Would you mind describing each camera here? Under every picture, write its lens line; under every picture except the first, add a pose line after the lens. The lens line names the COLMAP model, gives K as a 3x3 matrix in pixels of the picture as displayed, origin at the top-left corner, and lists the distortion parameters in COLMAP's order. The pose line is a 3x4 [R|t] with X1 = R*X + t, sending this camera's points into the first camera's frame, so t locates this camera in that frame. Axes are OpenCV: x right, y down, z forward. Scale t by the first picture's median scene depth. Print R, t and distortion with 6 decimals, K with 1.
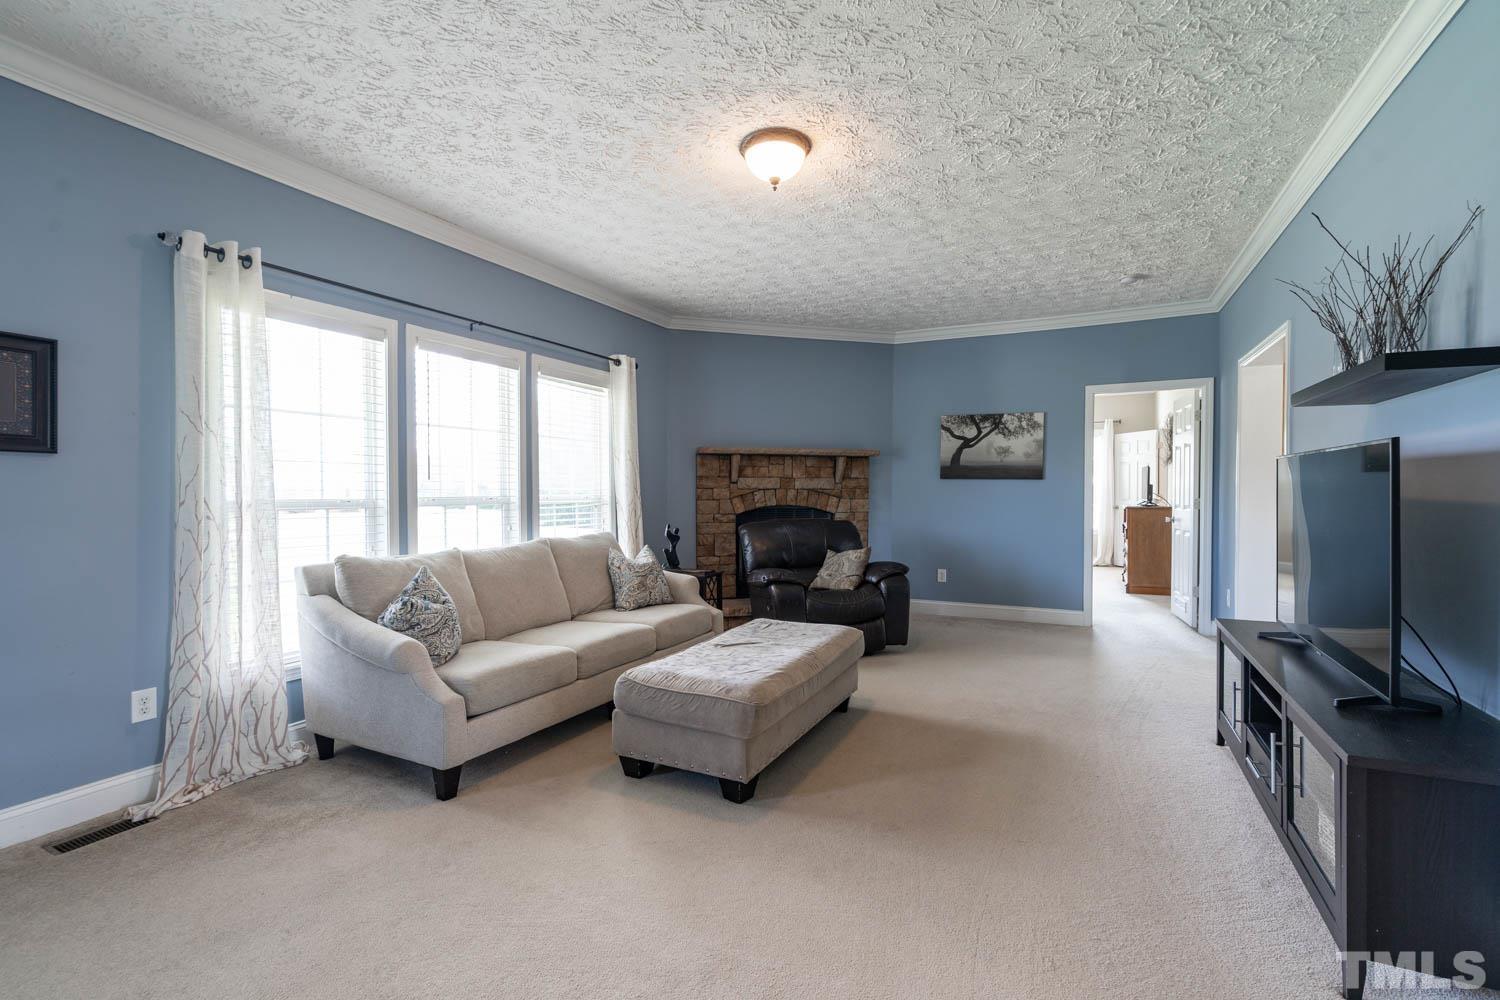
lens RADIAL K [[680.6, 0, 745.8], [0, 680.6, 488.8], [0, 0, 1]] dist [-0.003785, 0.000670]
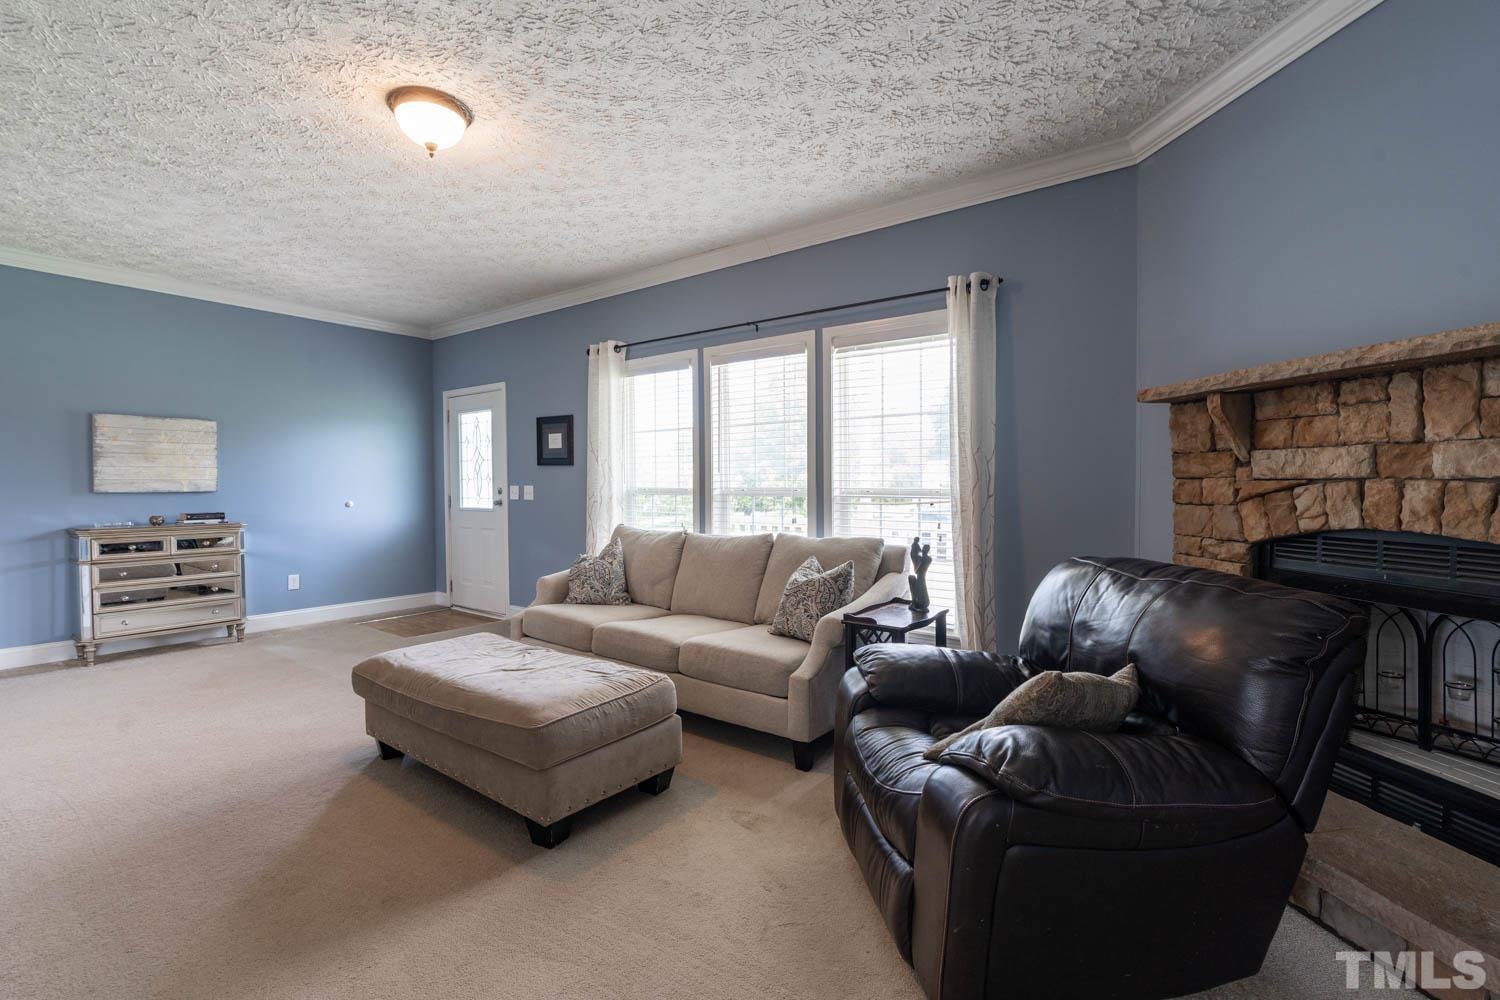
lens RADIAL K [[657.6, 0, 775.1], [0, 657.6, 496.9], [0, 0, 1]] dist [-0.004922, -0.000306]
pose [[-0.153872, 0.025058, -0.987773, 0.414431], [0.002526, 0.999685, 0.024966, 0.000220], [0.988087, 0.001346, -0.153887, 0.798926]]
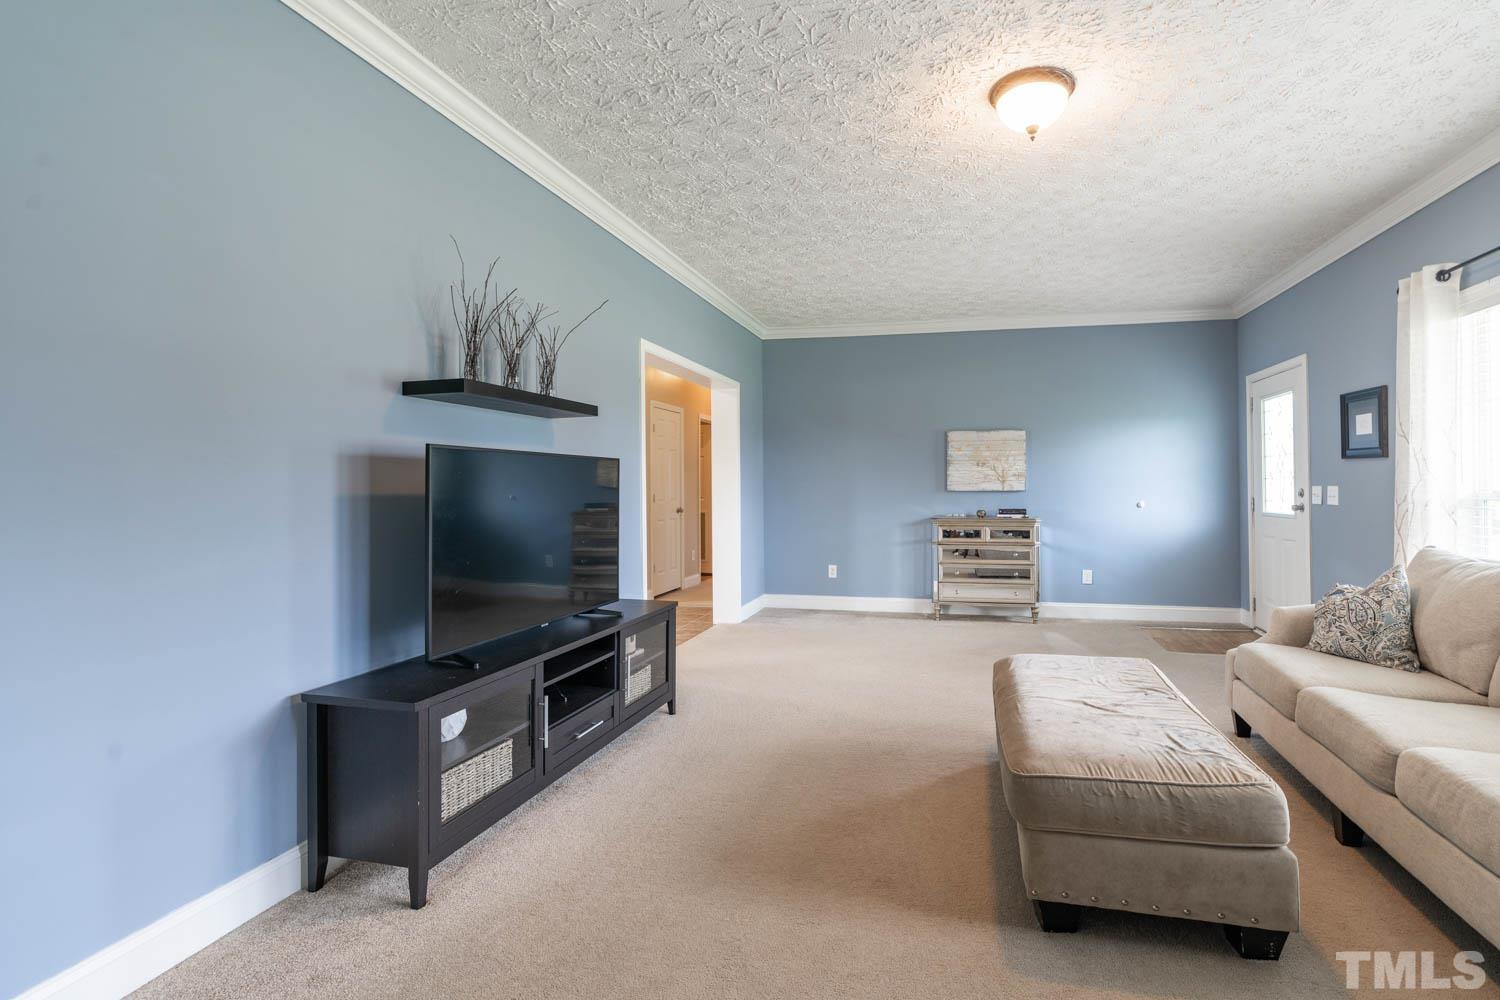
lens RADIAL K [[680.6, 0, 745.8], [0, 680.6, 488.8], [0, 0, 1]] dist [-0.003785, 0.000670]
pose [[-0.964832, 0.009015, -0.262712, 0.319208], [0.007779, 0.999953, 0.005744, 0.000425], [0.262752, 0.003498, -0.964857, 0.861846]]
